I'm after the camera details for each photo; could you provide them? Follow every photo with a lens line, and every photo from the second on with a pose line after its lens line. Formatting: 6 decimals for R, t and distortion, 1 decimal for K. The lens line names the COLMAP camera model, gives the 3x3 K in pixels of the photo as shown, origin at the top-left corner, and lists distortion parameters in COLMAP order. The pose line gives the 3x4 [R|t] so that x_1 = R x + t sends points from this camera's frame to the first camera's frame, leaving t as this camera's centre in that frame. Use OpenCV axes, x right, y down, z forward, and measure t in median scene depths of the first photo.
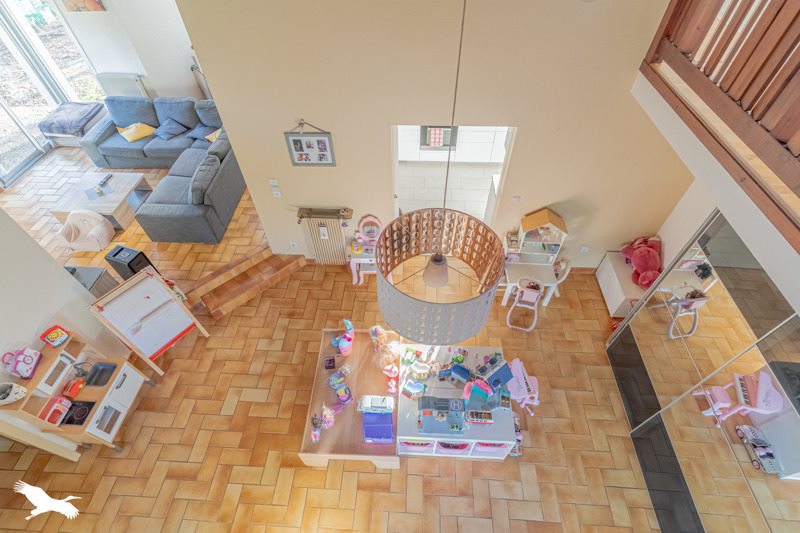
lens RADIAL K [[379.7, 0, 400.0], [0, 379.7, 266.5], [0, 0, 1]] dist [0.002414, 0.000194]
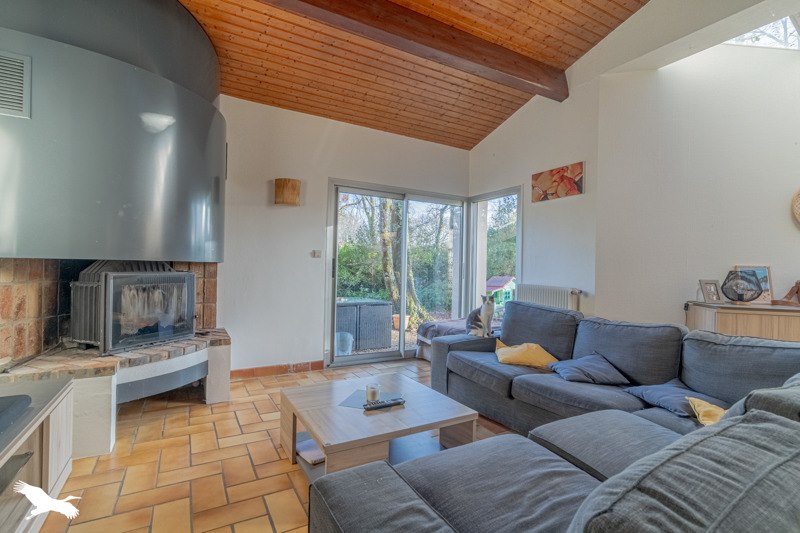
lens RADIAL K [[379.7, 0, 400.0], [0, 379.7, 266.5], [0, 0, 1]] dist [0.002414, 0.000194]
pose [[0.540410, 0.014480, -0.841277, -0.368896], [-0.652404, 0.638616, -0.408091, -0.123857], [0.531344, 0.769389, 0.354561, 0.654412]]
